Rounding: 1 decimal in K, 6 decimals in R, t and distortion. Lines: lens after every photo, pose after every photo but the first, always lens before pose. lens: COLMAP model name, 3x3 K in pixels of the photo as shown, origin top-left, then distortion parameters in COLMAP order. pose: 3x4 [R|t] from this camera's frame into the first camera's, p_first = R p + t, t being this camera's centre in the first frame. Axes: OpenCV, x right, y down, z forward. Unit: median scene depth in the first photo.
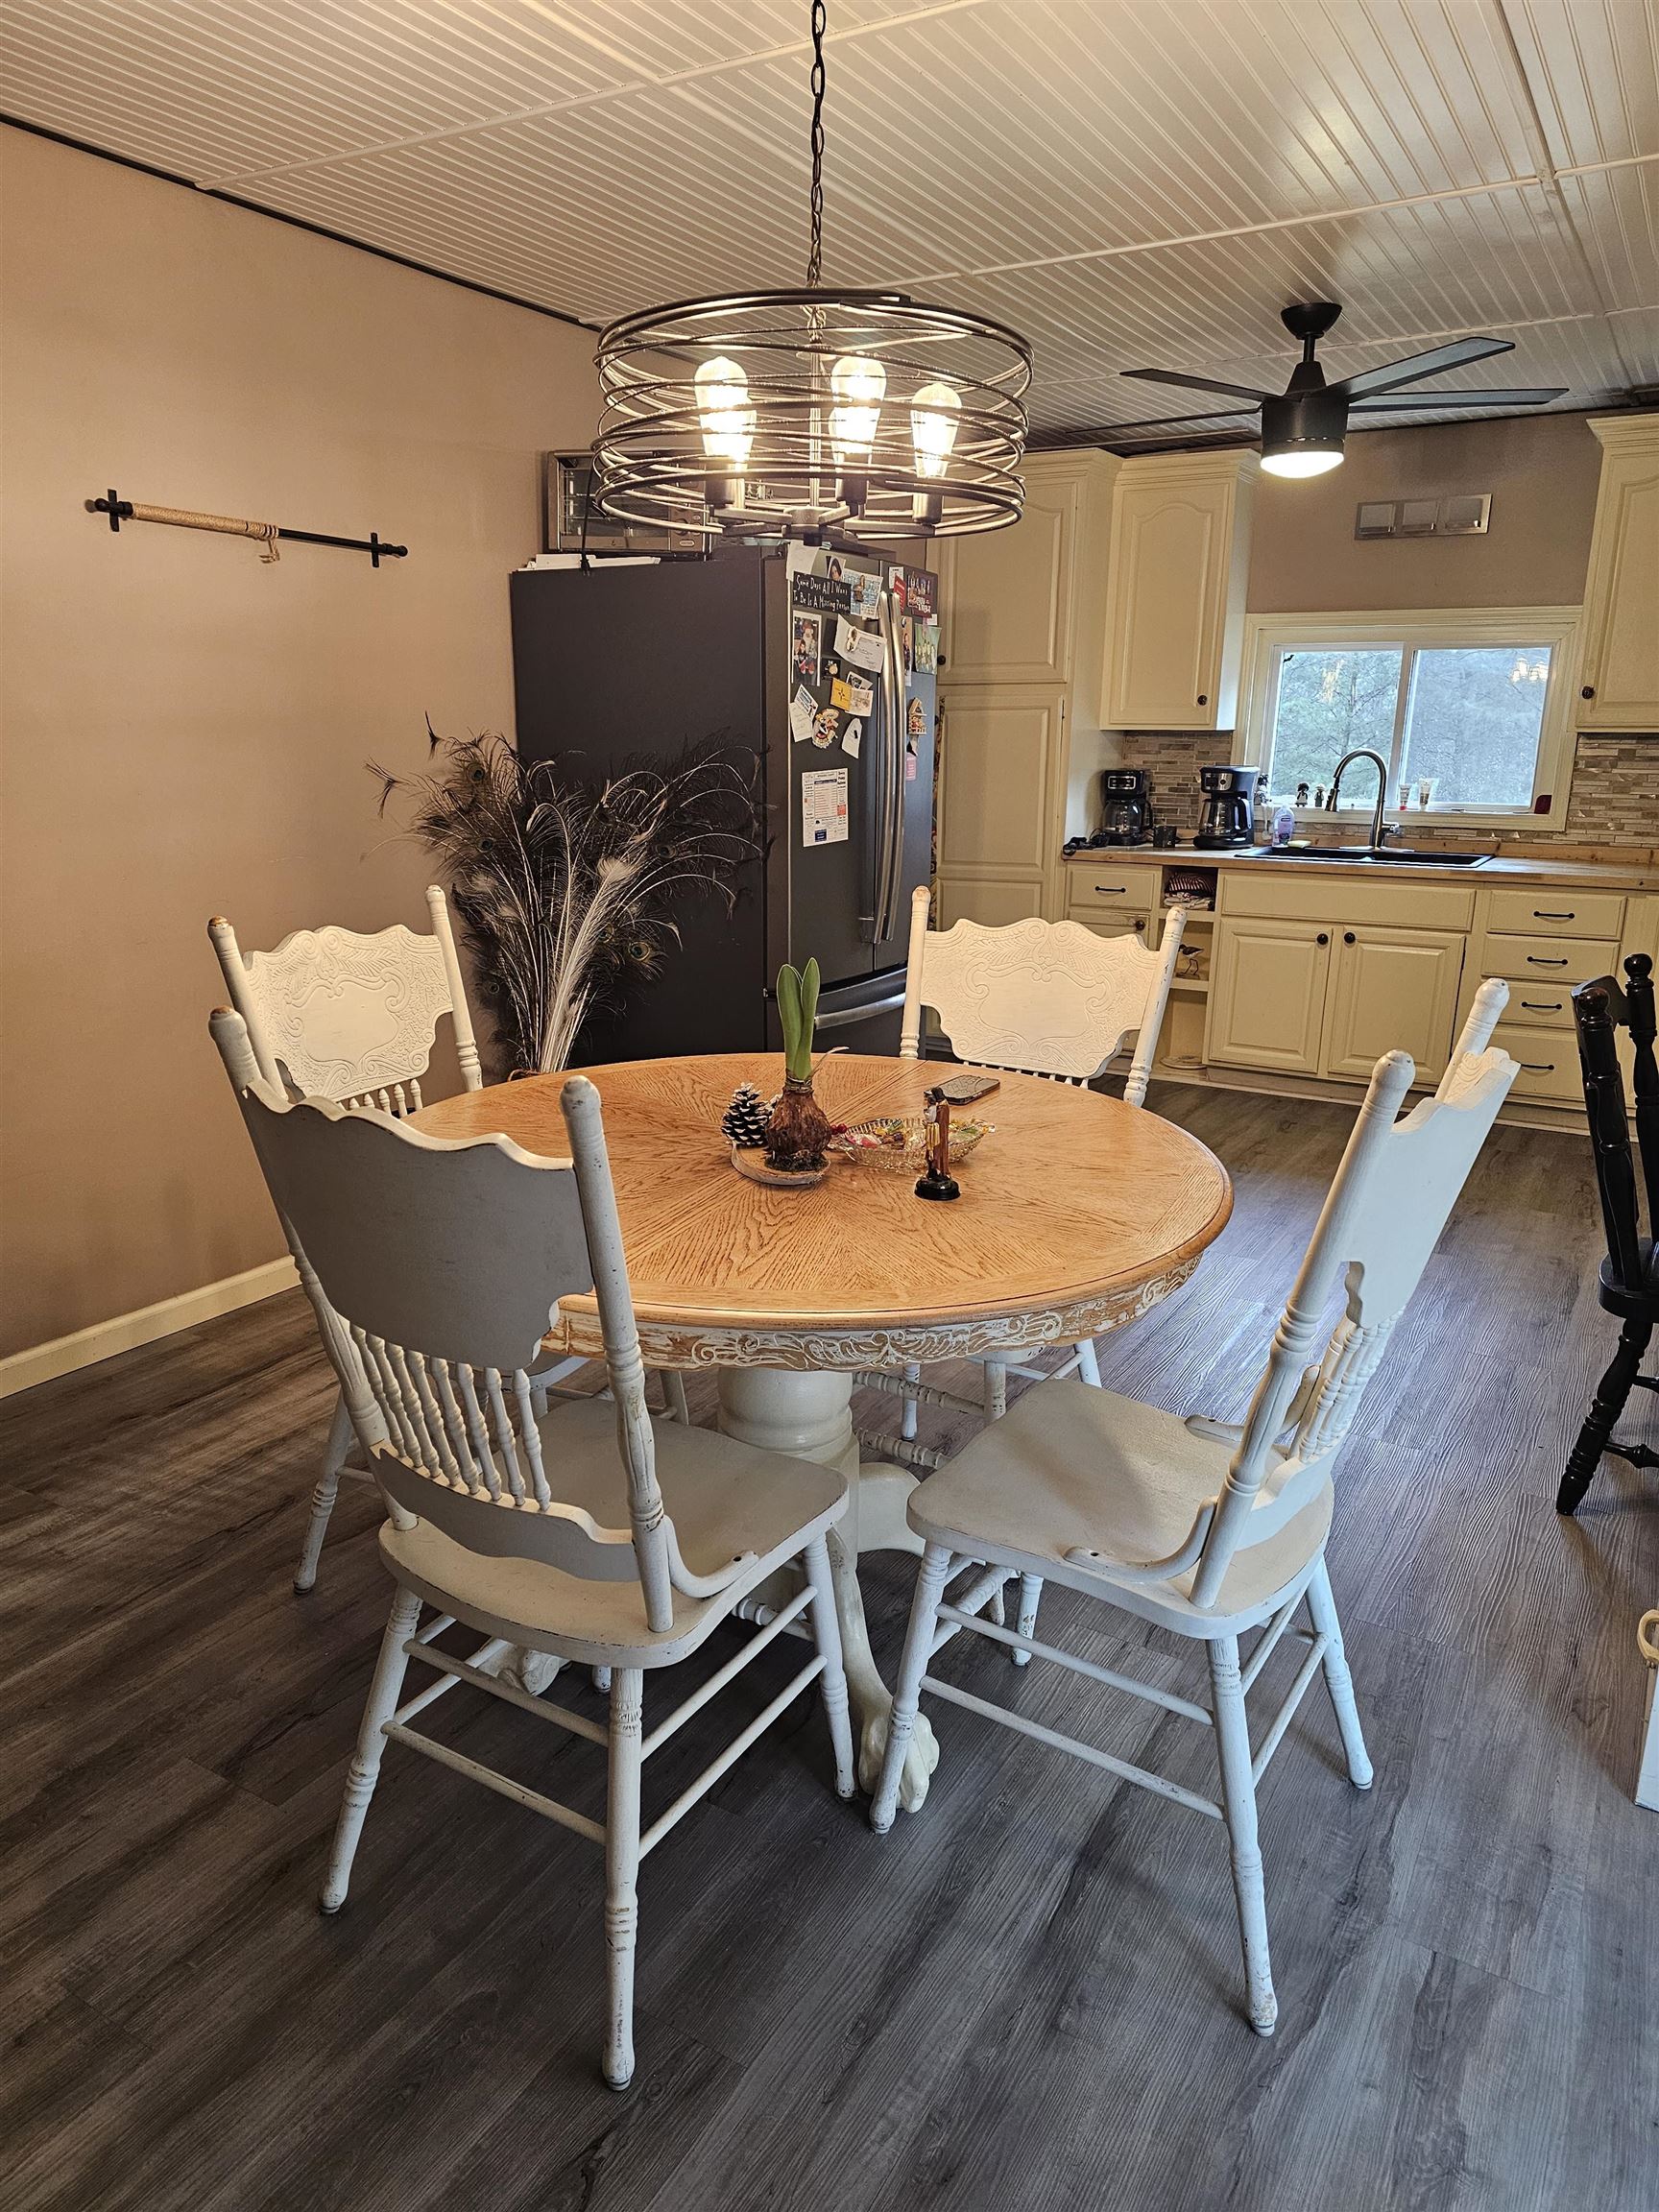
lens RADIAL K [[1487.3, 0, 812.0], [0, 1487.3, 1118.3], [0, 0, 1]] dist [0.065819, -0.057853]
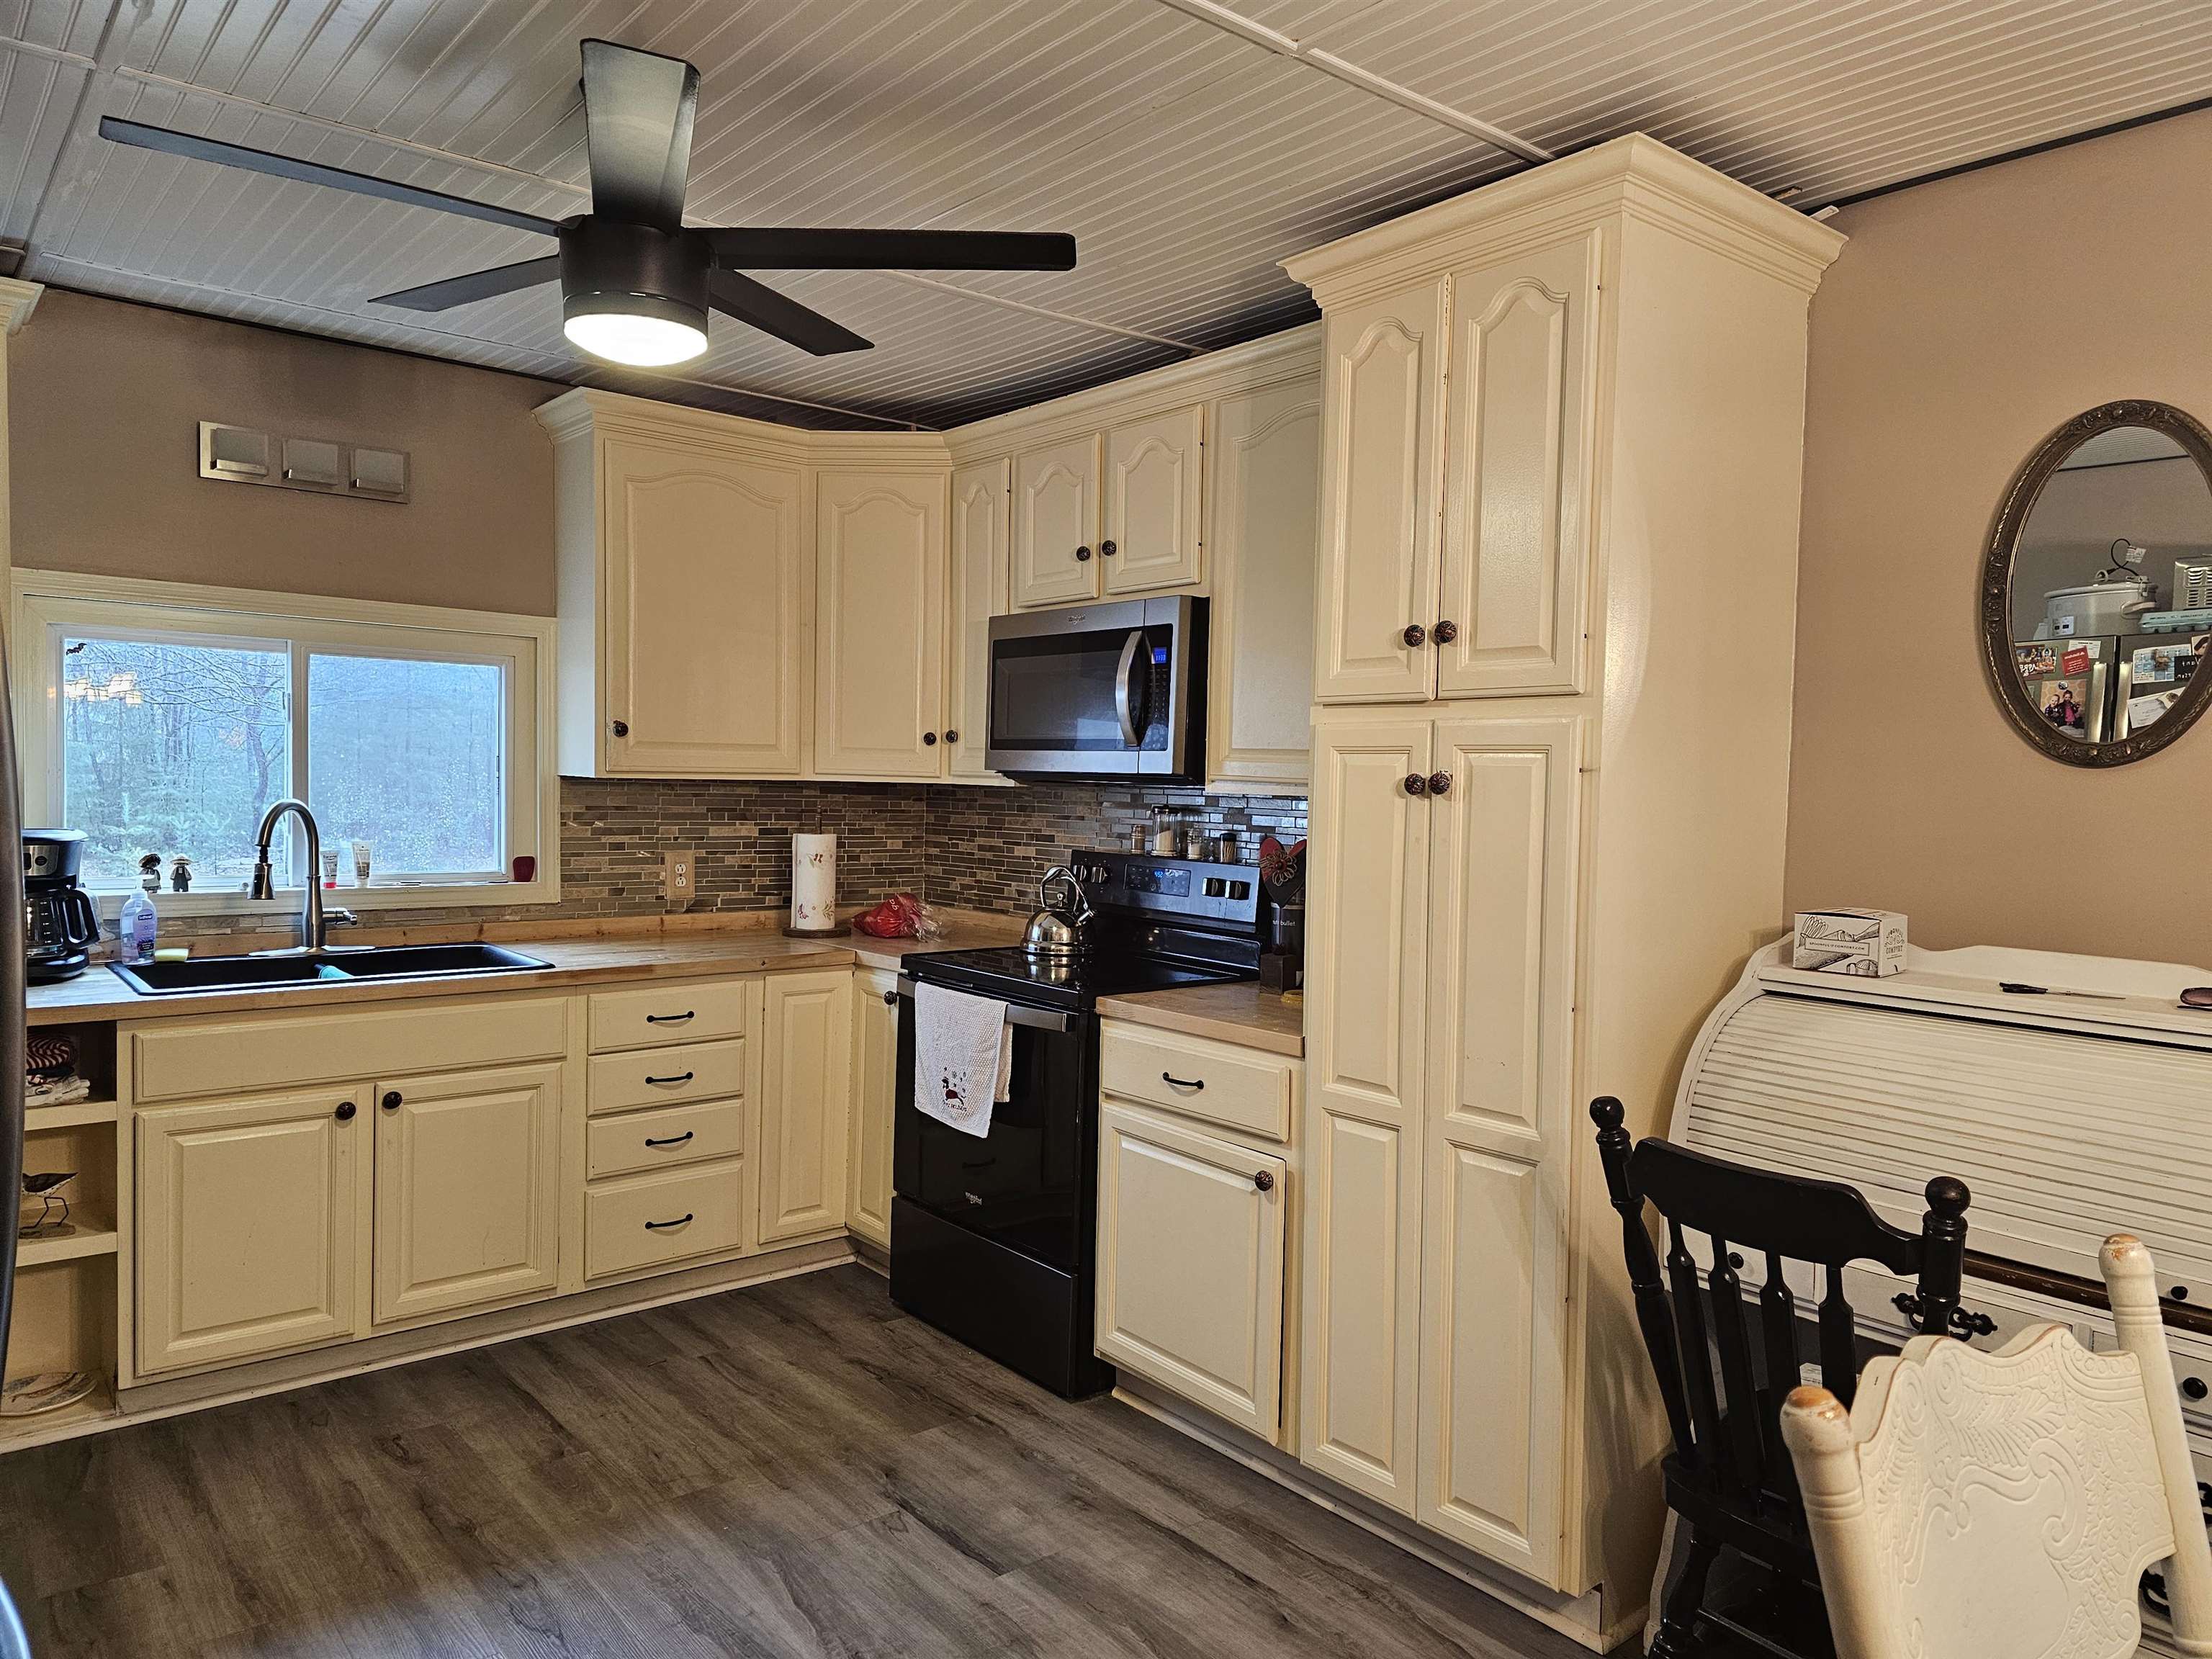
lens RADIAL K [[1487.3, 0, 1136.4], [0, 1487.3, 835.1], [0, 0, 1]] dist [0.065819, -0.057853]
pose [[0.329816, -0.043874, 0.943025, -0.293833], [0.223794, 0.974079, -0.032952, -0.339281], [-0.917136, 0.221911, 0.331085, 1.212706]]
